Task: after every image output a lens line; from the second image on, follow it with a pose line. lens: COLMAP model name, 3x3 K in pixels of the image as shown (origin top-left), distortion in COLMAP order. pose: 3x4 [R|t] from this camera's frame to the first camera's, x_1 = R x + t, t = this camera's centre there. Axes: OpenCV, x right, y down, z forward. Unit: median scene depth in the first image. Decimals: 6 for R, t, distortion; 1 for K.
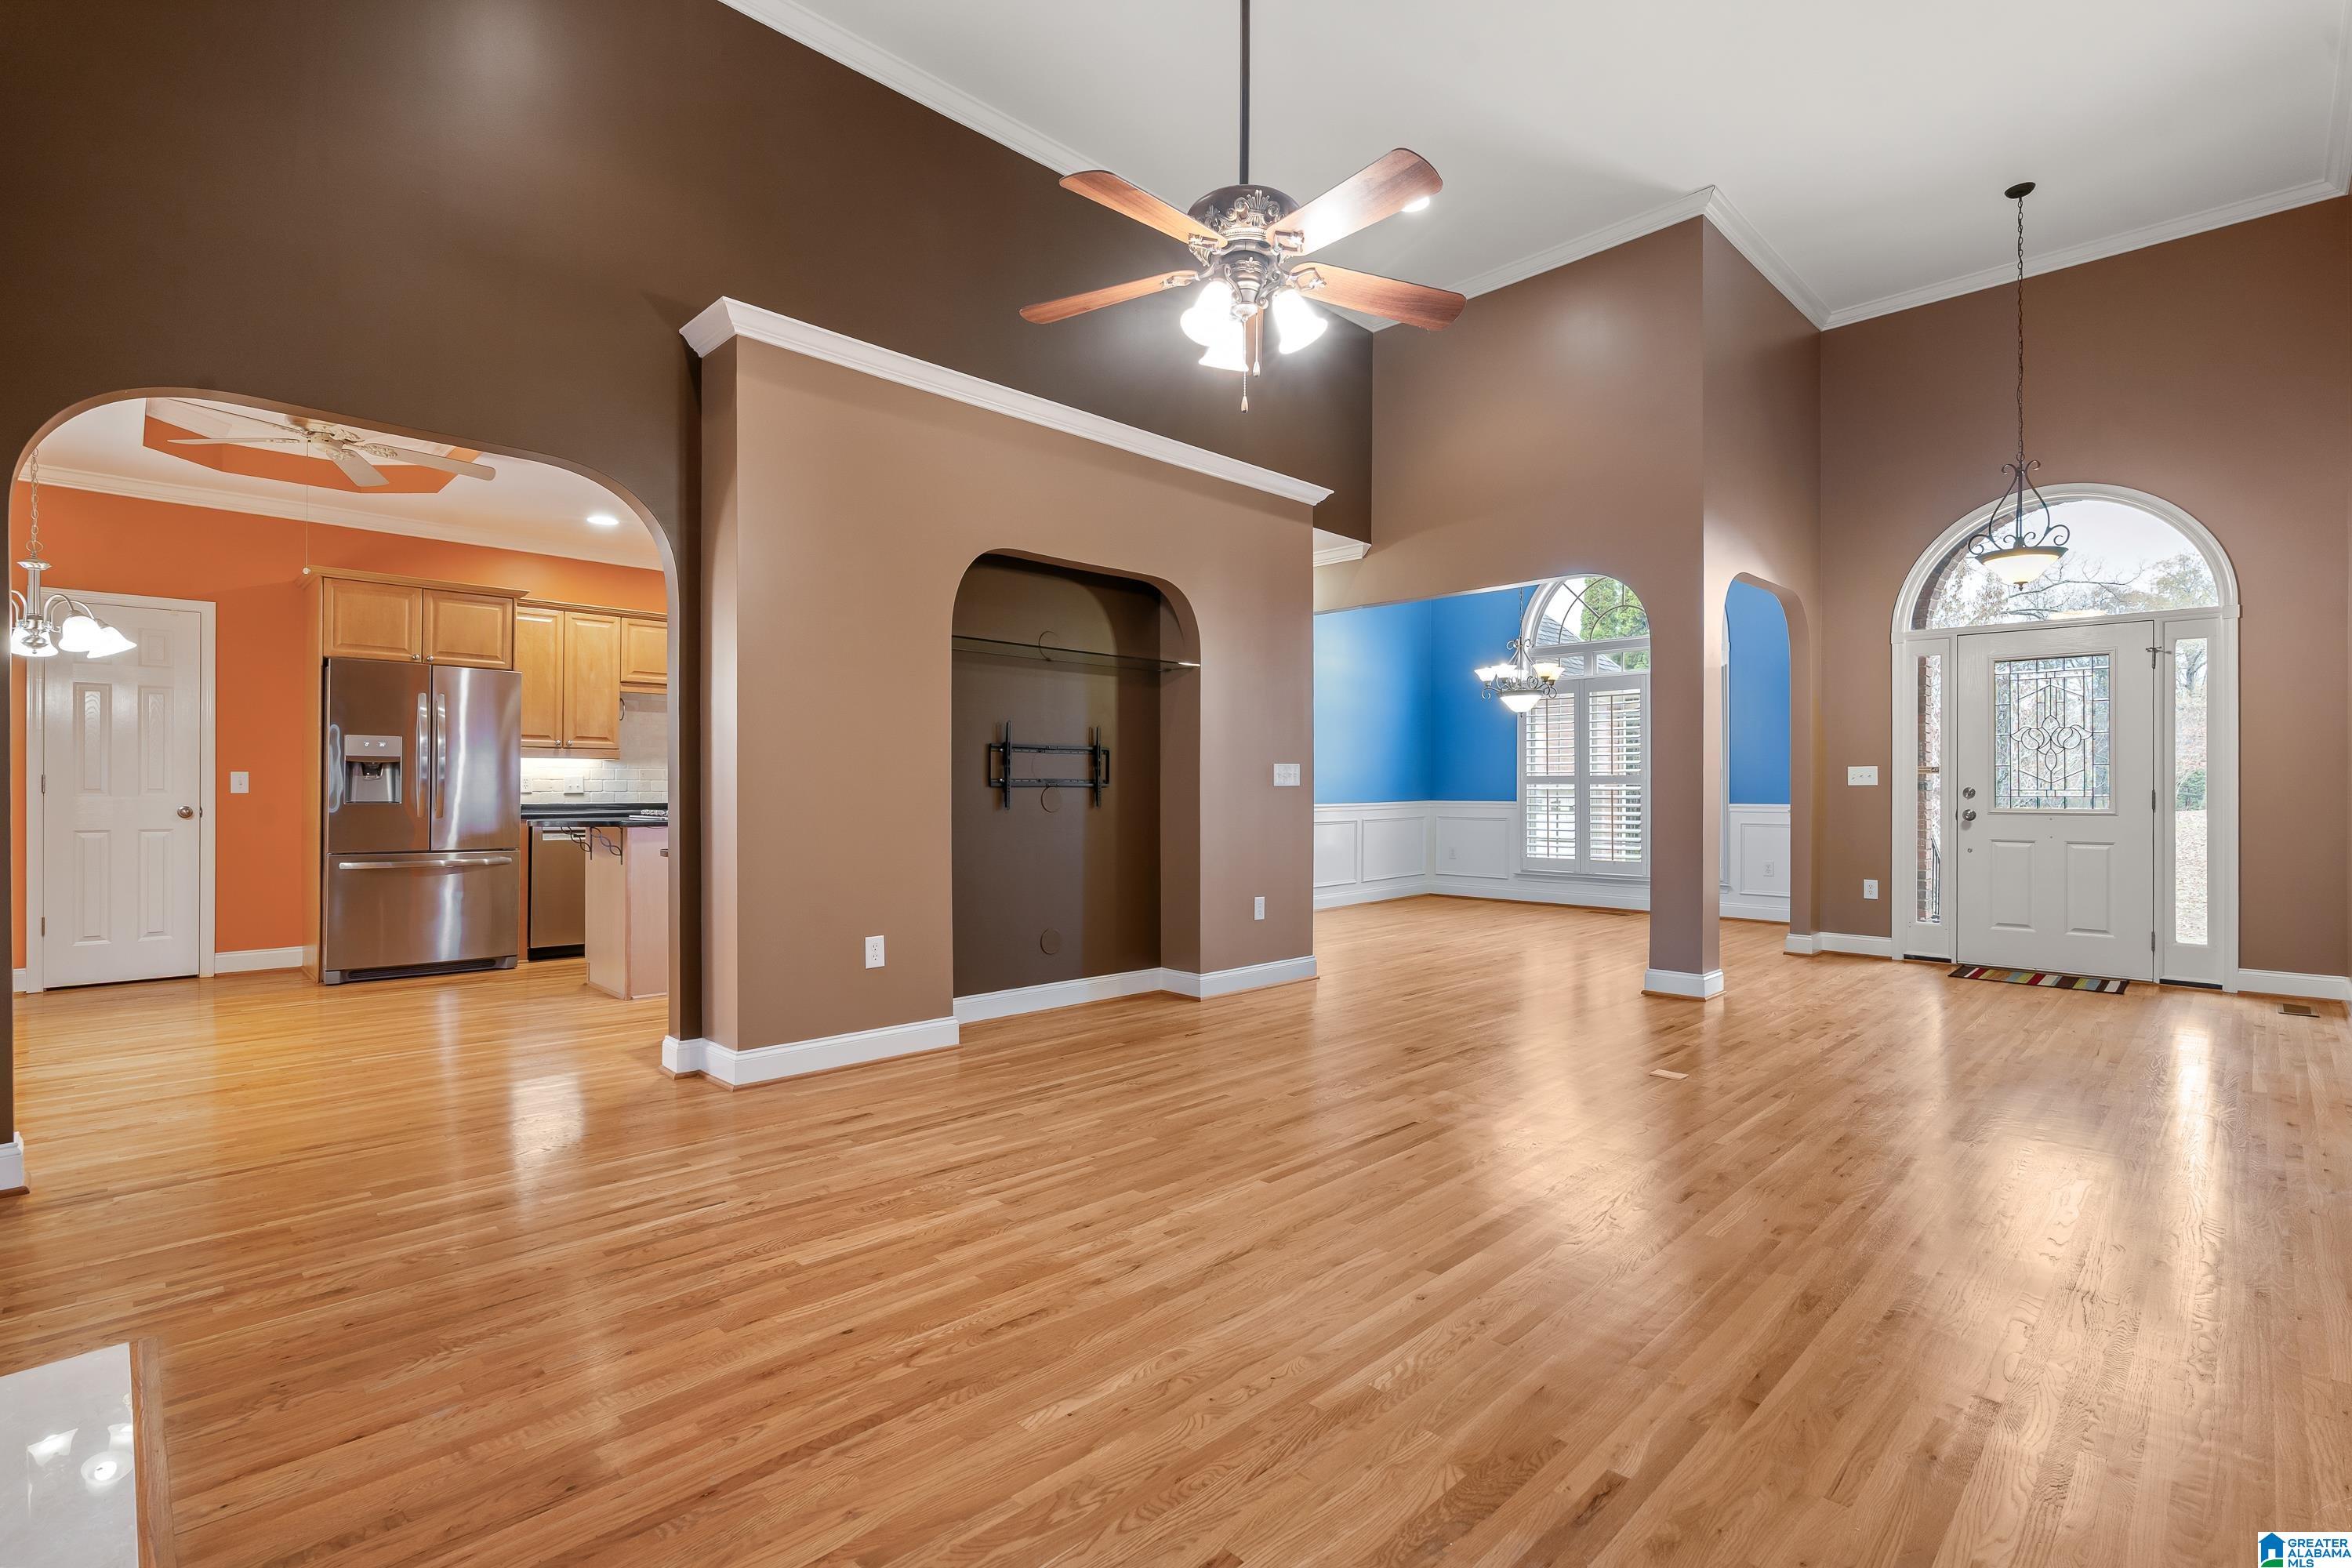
lens RADIAL K [[1069.3, 0, 1179.8], [0, 1069.3, 791.3], [0, 0, 1]] dist [-0.006864, 0.001821]
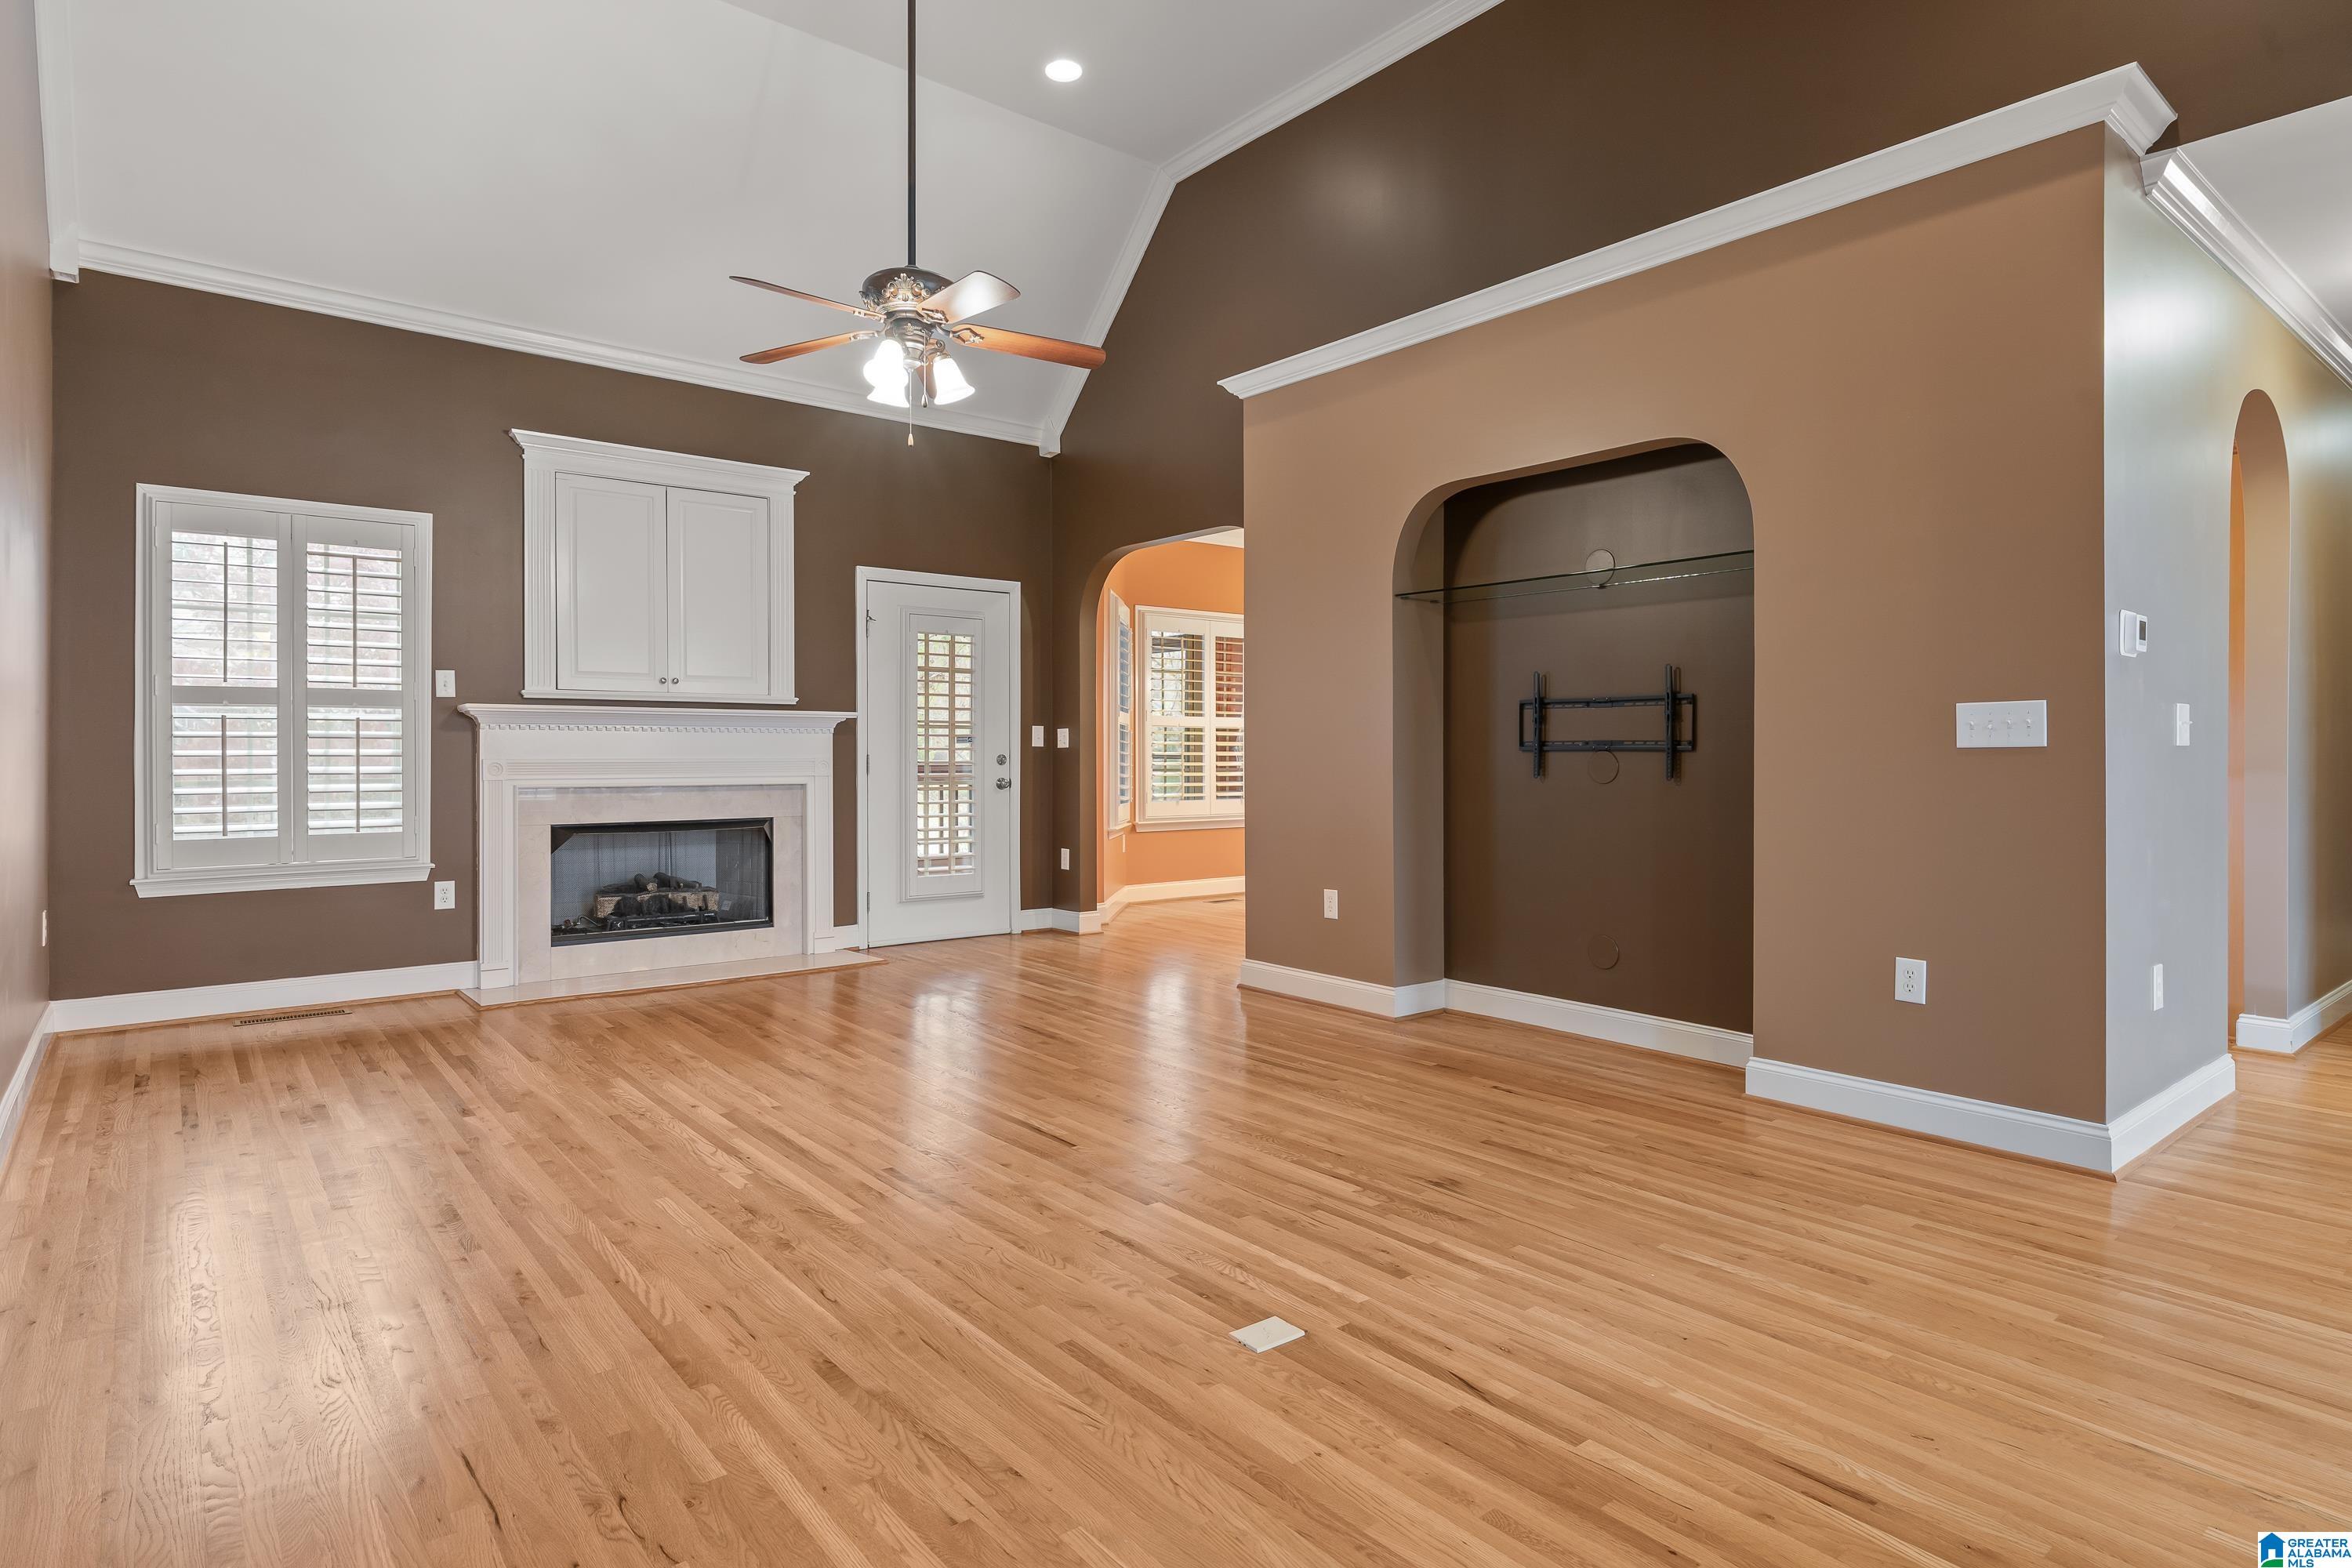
lens RADIAL K [[1255.2, 0, 1205.8], [0, 1255.2, 749.1], [0, 0, 1]] dist [-0.009177, 0.002880]
pose [[-0.080479, -0.006215, -0.996737, 1.106056], [-0.006038, 0.999965, -0.005748, 0.002216], [0.996738, 0.005556, -0.080514, 1.090059]]
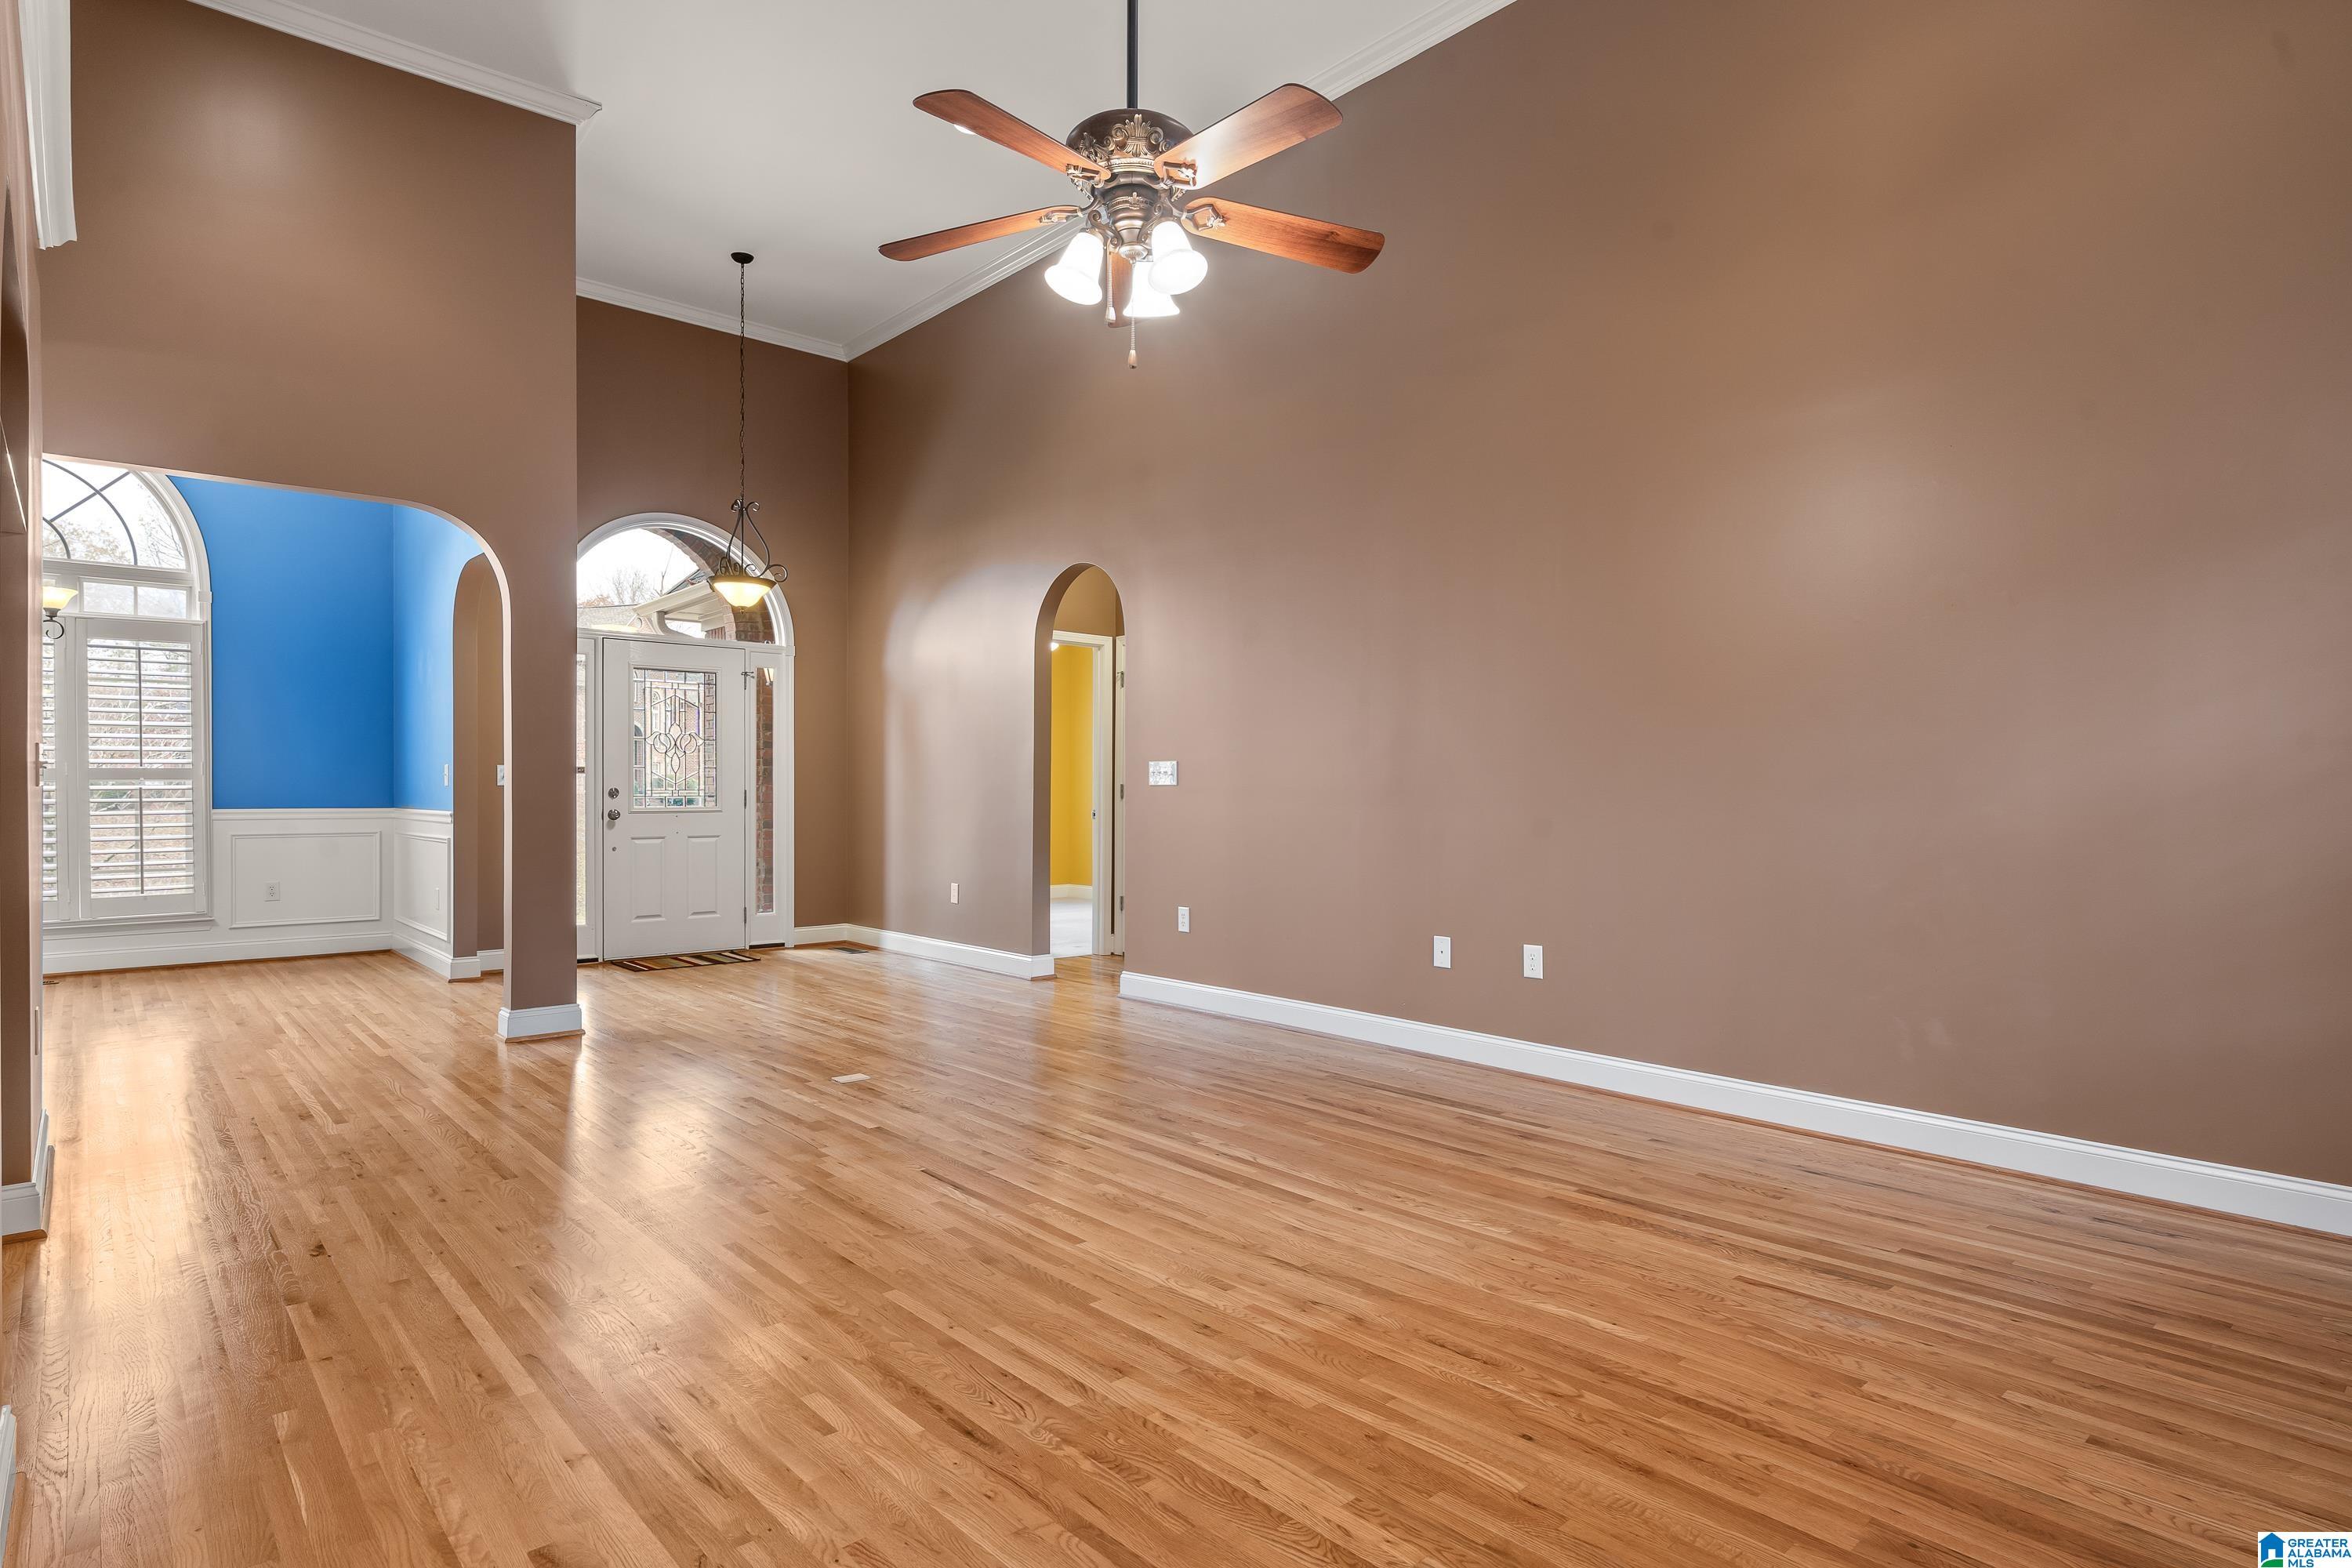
lens RADIAL K [[1255.2, 0, 1166.7], [0, 1255.2, 784.2], [0, 0, 1]] dist [-0.009177, 0.002880]
pose [[0.069471, 0.003475, 0.997578, -0.728284], [0.003038, 0.999989, -0.003695, -0.001713], [-0.997579, 0.003288, 0.069459, 0.672558]]
